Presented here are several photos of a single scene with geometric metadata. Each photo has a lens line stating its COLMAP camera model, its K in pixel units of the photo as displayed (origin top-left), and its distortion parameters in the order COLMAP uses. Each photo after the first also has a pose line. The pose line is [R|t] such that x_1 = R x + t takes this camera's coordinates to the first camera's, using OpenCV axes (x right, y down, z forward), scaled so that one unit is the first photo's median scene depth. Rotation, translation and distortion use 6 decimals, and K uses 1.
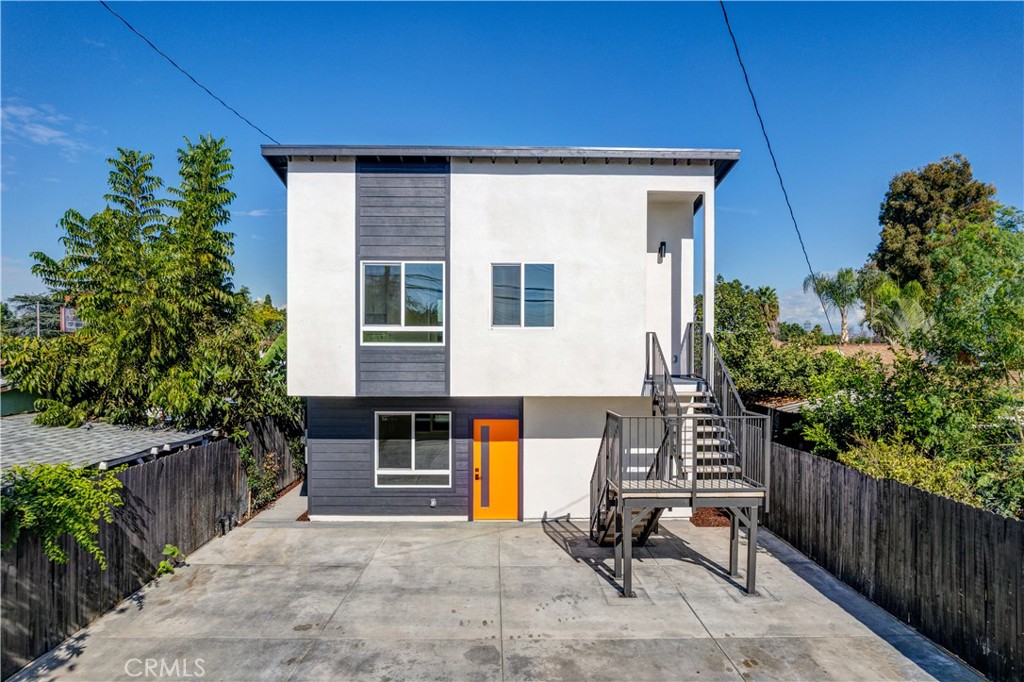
lens RADIAL K [[655.4, 0, 519.4], [0, 655.4, 376.1], [0, 0, 1]] dist [-0.076098, 0.073880]
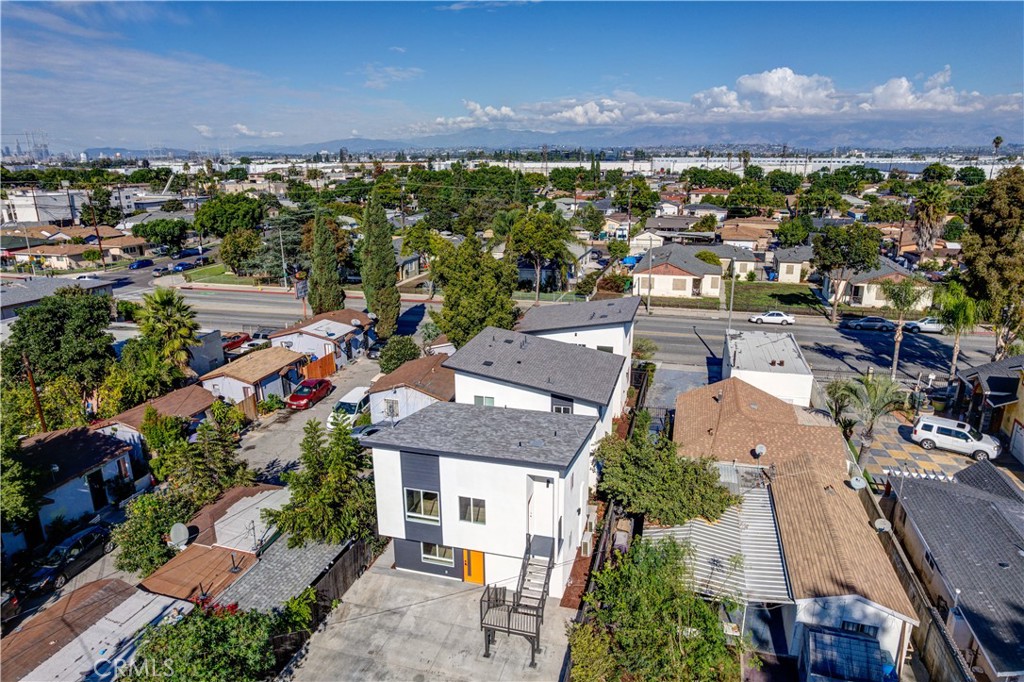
lens RADIAL K [[652.8, 0, 514.6], [0, 652.8, 351.3], [0, 0, 1]] dist [-0.079182, 0.070184]
pose [[0.953977, 0.076242, -0.290025, 0.741327], [-0.001502, 0.968343, 0.249619, -1.195605], [0.299875, -0.237695, 0.923892, -0.862141]]
